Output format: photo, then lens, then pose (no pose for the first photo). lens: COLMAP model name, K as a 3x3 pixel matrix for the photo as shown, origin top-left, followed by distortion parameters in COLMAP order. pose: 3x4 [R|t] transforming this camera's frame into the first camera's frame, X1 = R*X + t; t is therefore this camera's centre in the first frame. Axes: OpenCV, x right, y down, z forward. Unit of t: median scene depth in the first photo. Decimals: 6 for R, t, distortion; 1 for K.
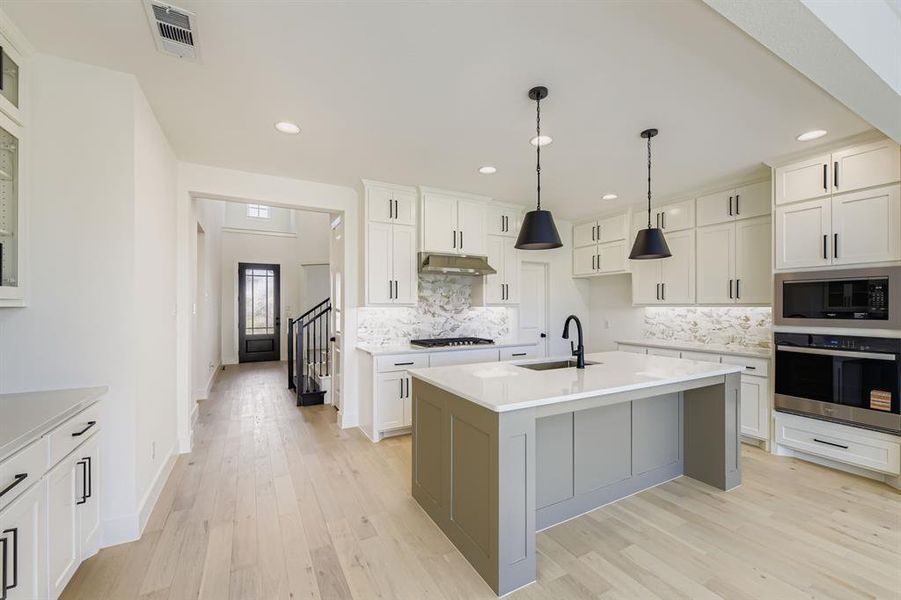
lens RADIAL K [[374.1, 0, 459.3], [0, 374.1, 305.0], [0, 0, 1]] dist [-0.001599, 0.000122]
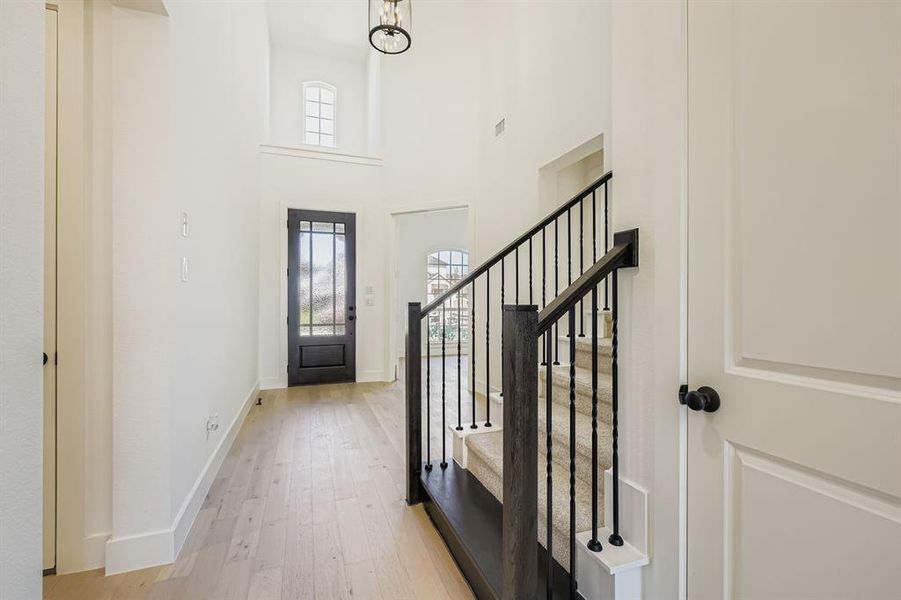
lens RADIAL K [[374.1, 0, 445.1], [0, 374.1, 299.4], [0, 0, 1]] dist [-0.001599, 0.000122]
pose [[0.988423, 0.003539, -0.151680, -0.264582], [-0.003772, 0.999992, -0.001249, 0.023186], [0.151674, 0.001806, 0.988429, 0.469554]]
